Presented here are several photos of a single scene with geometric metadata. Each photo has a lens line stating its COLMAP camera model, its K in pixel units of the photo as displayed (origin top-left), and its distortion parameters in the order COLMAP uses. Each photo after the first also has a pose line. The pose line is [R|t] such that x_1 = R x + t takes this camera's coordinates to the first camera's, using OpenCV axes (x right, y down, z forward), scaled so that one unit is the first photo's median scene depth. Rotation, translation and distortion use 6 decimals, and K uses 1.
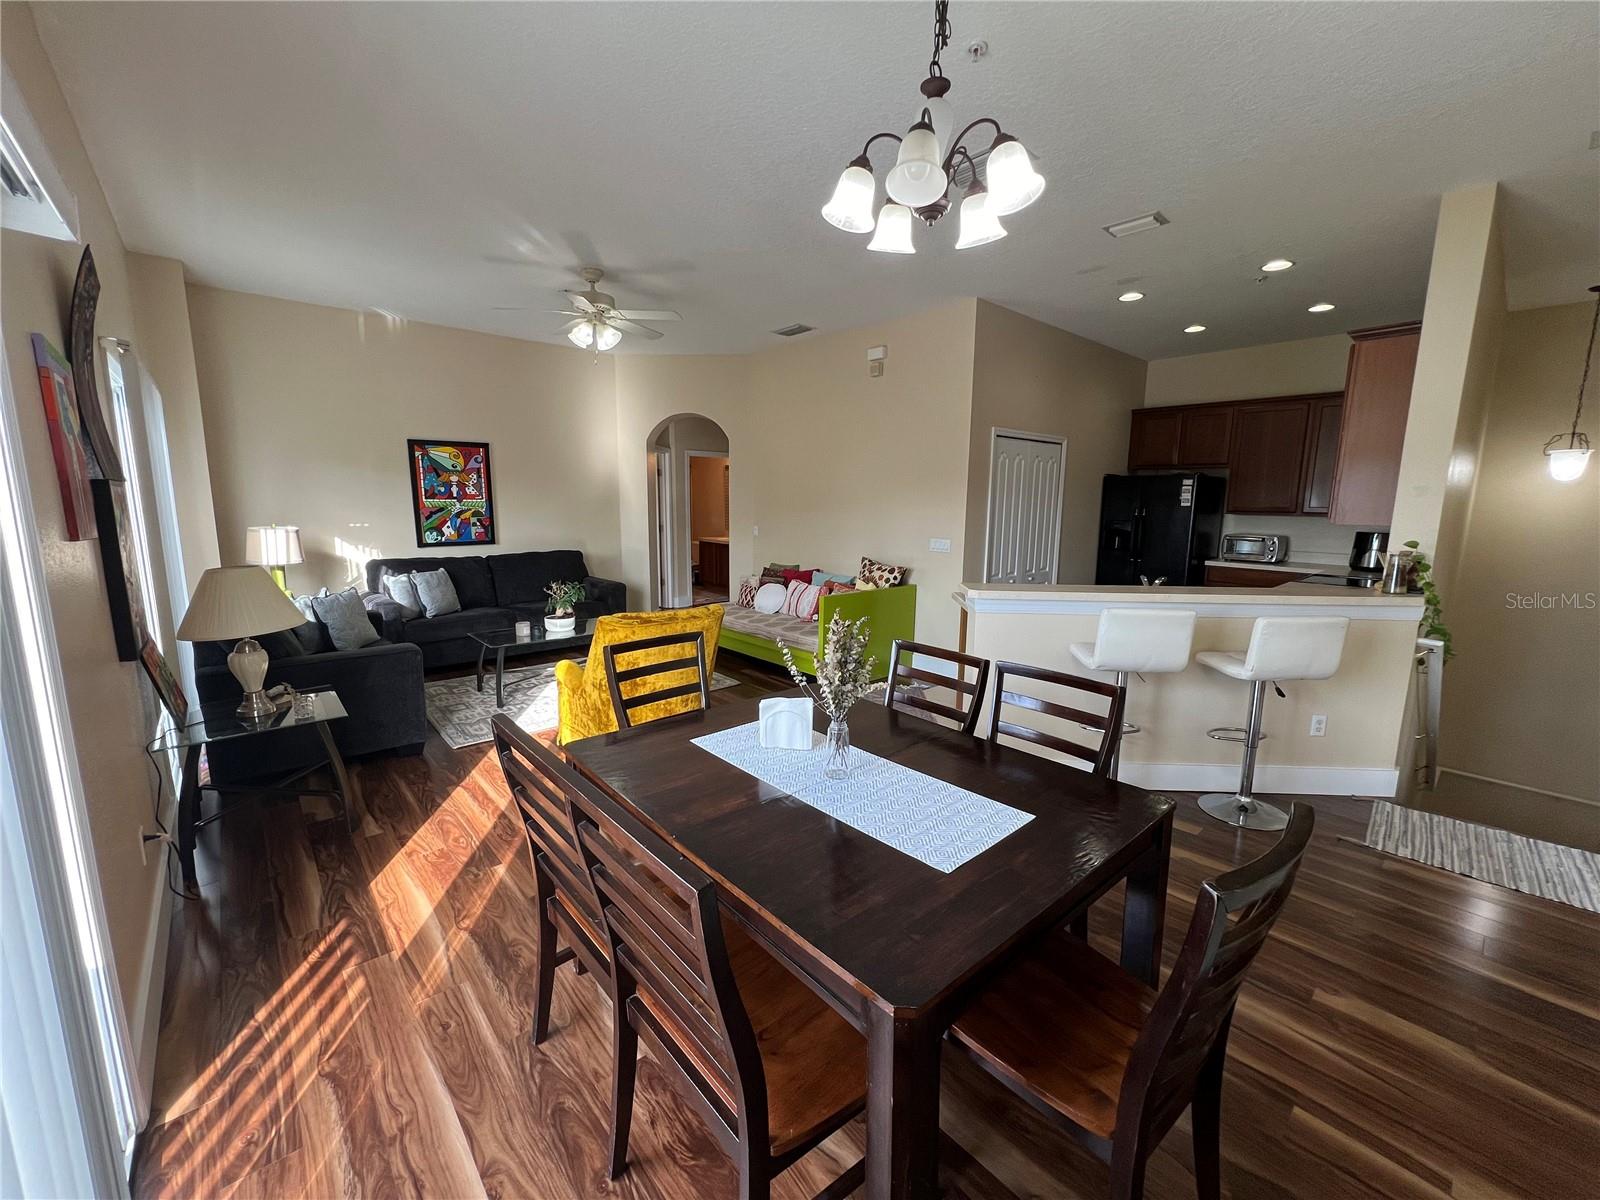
lens RADIAL K [[642.3, 0, 796.3], [0, 642.3, 604.1], [0, 0, 1]] dist [-0.005165, 0.001221]
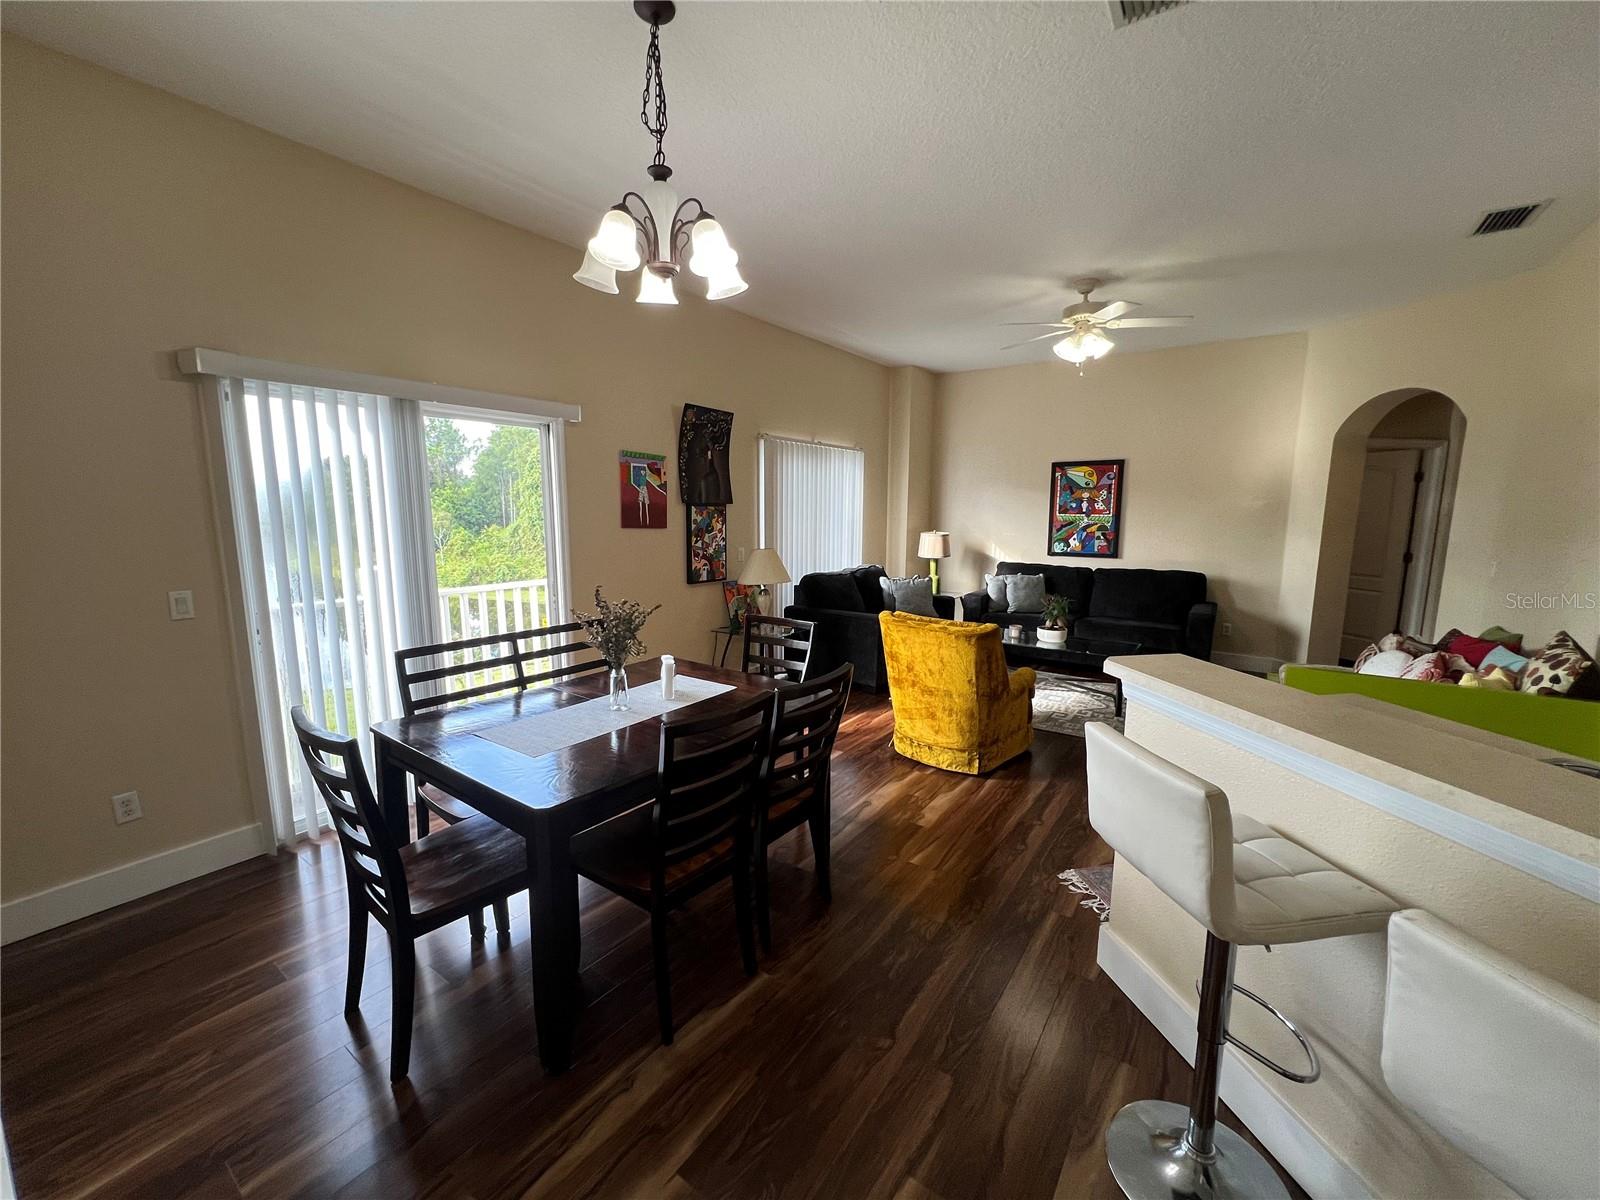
lens RADIAL K [[642.3, 0, 800.9], [0, 642.3, 601.5], [0, 0, 1]] dist [-0.005165, 0.001221]
pose [[0.236298, 0.135078, -0.962246, 0.421089], [-0.162864, 0.981787, 0.097827, -0.046448], [0.957934, 0.133599, 0.253994, 0.285468]]
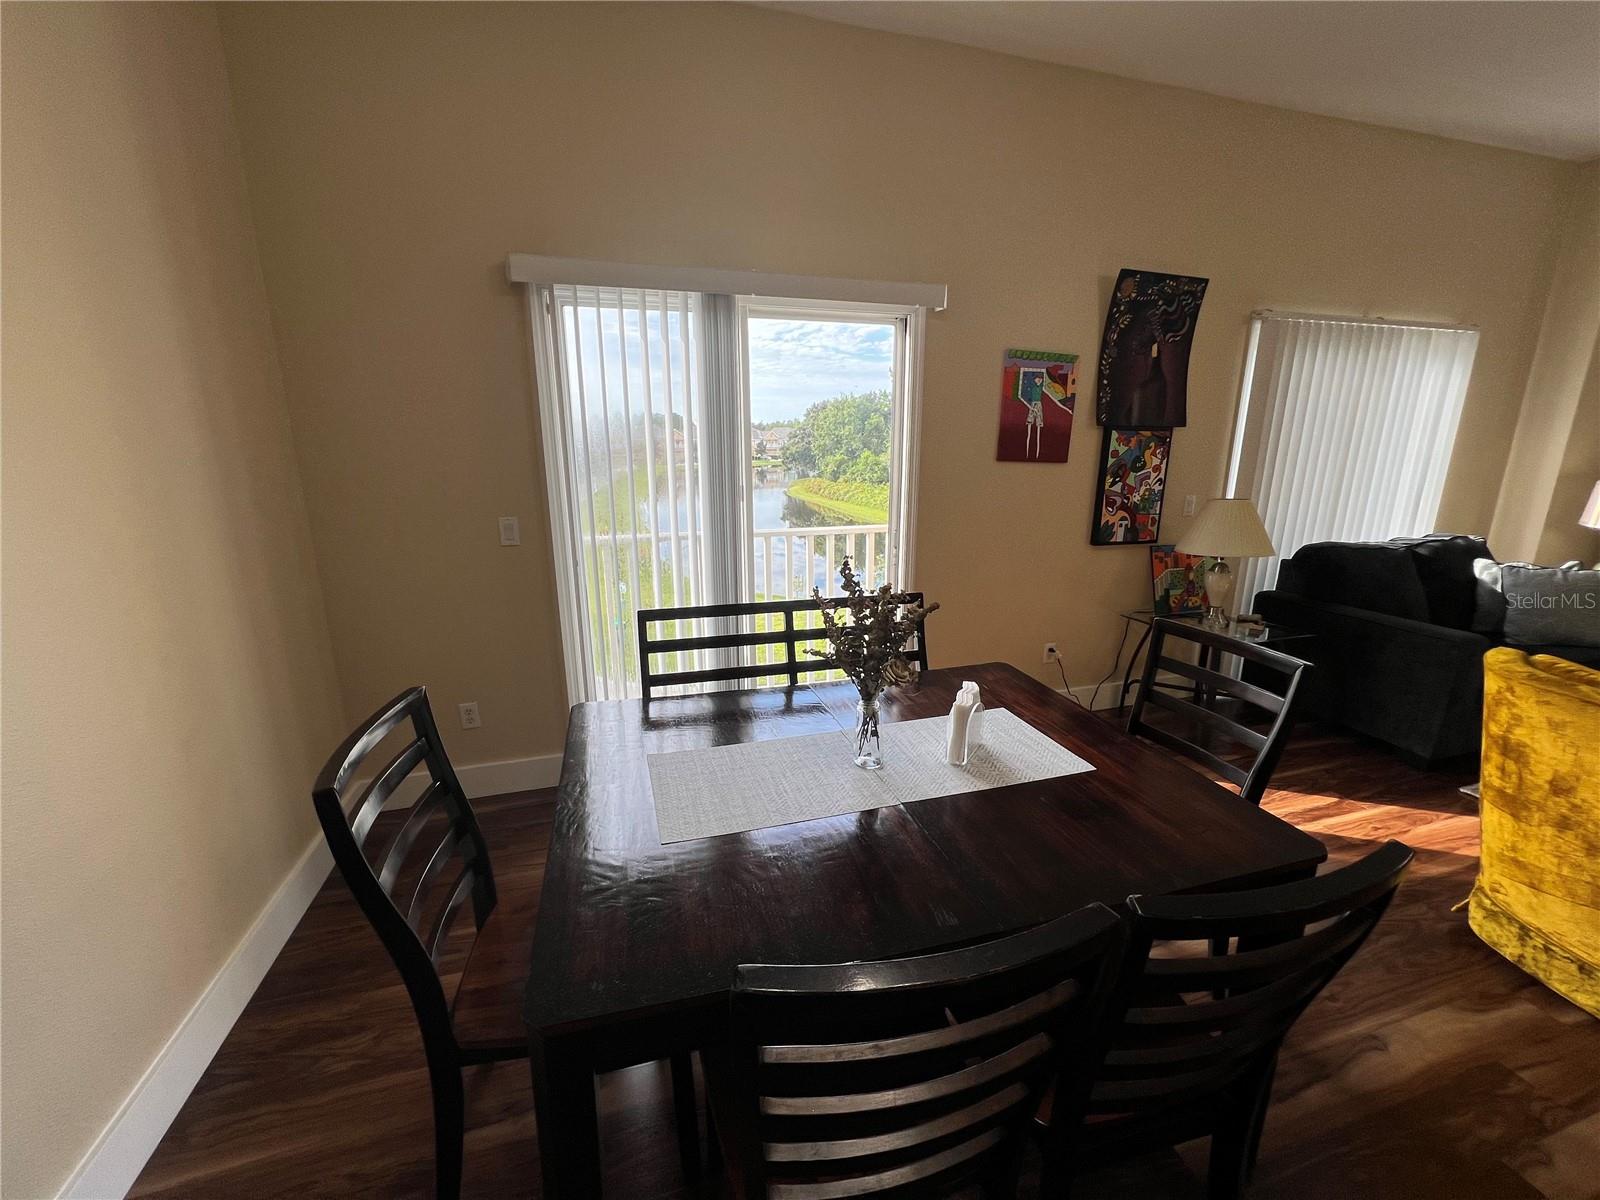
lens RADIAL K [[642.3, 0, 799.5], [0, 642.3, 599.2], [0, 0, 1]] dist [-0.005165, 0.001221]
pose [[-0.417341, 0.209083, -0.884370, 0.227195], [-0.151618, 0.943511, 0.294615, -0.047675], [0.896012, 0.257042, -0.362066, 0.336182]]
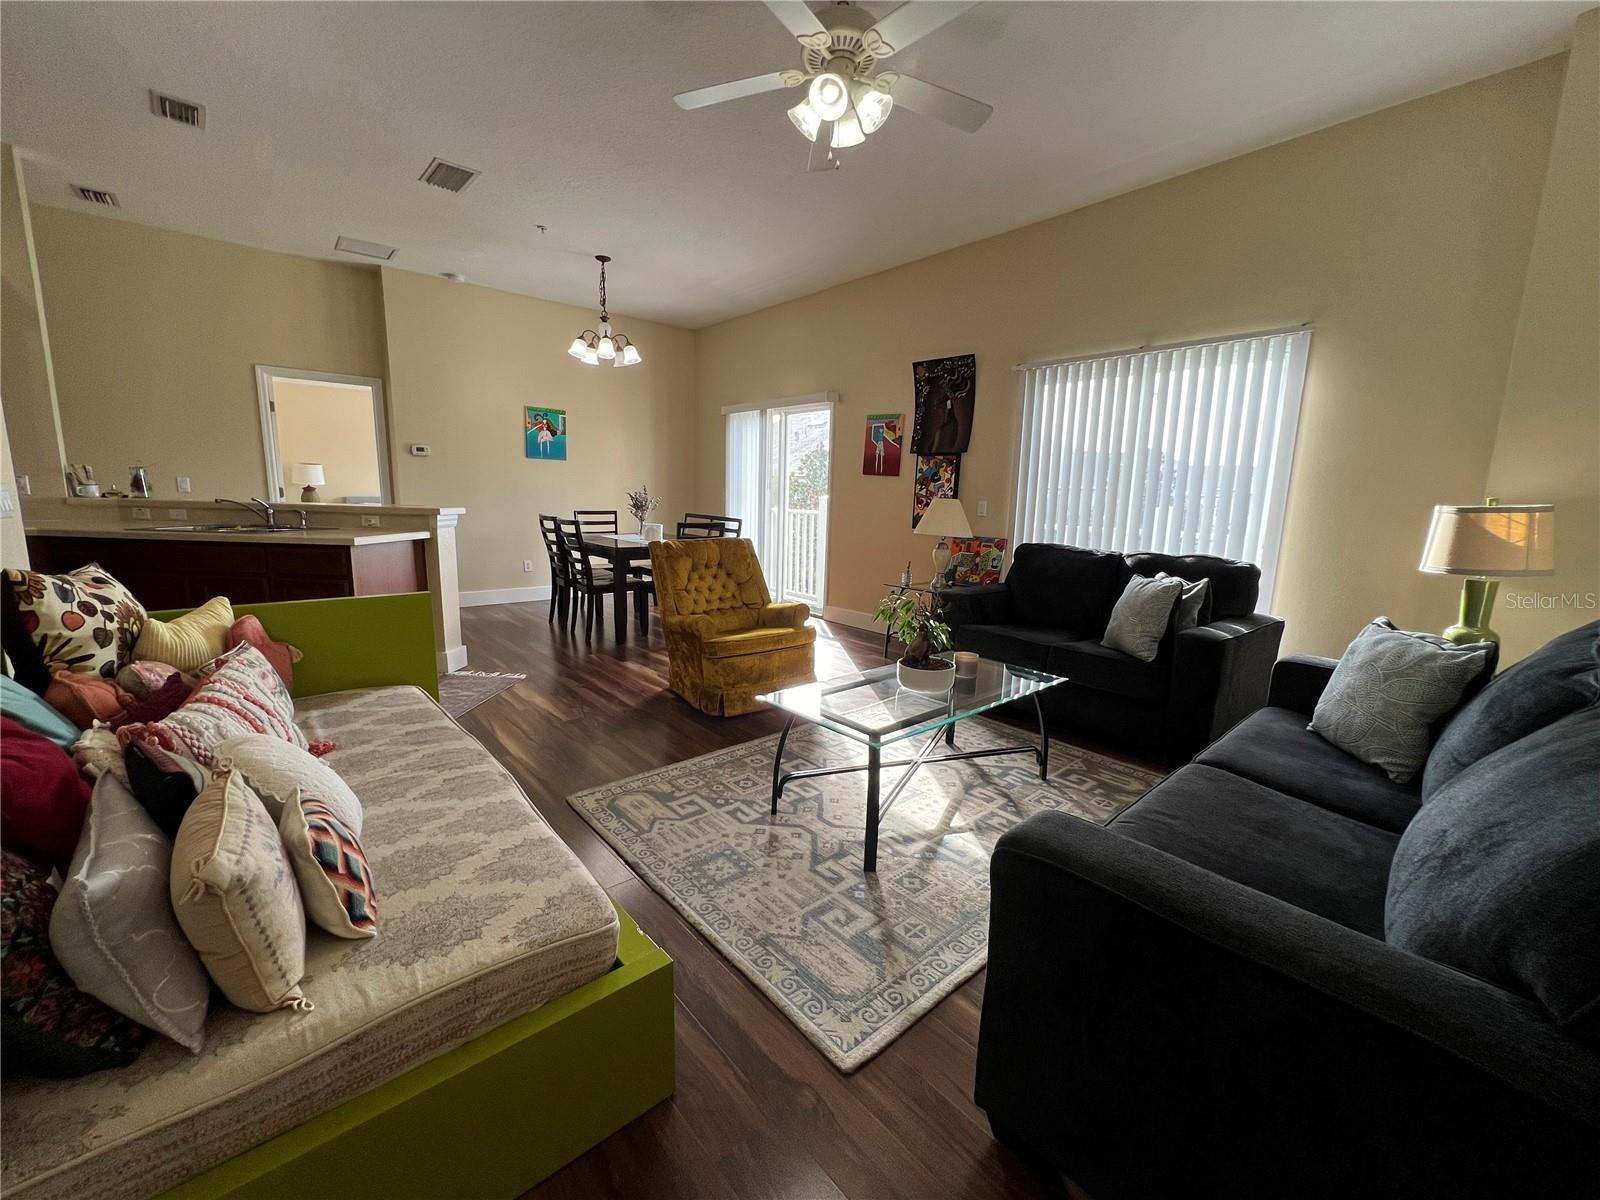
lens RADIAL K [[642.3, 0, 796.4], [0, 642.3, 601.8], [0, 0, 1]] dist [-0.005165, 0.001221]
pose [[-0.999154, -0.040062, 0.009303, -0.218366], [-0.034737, 0.943118, 0.330638, -0.153843], [-0.022020, 0.330035, -0.943712, 1.192447]]
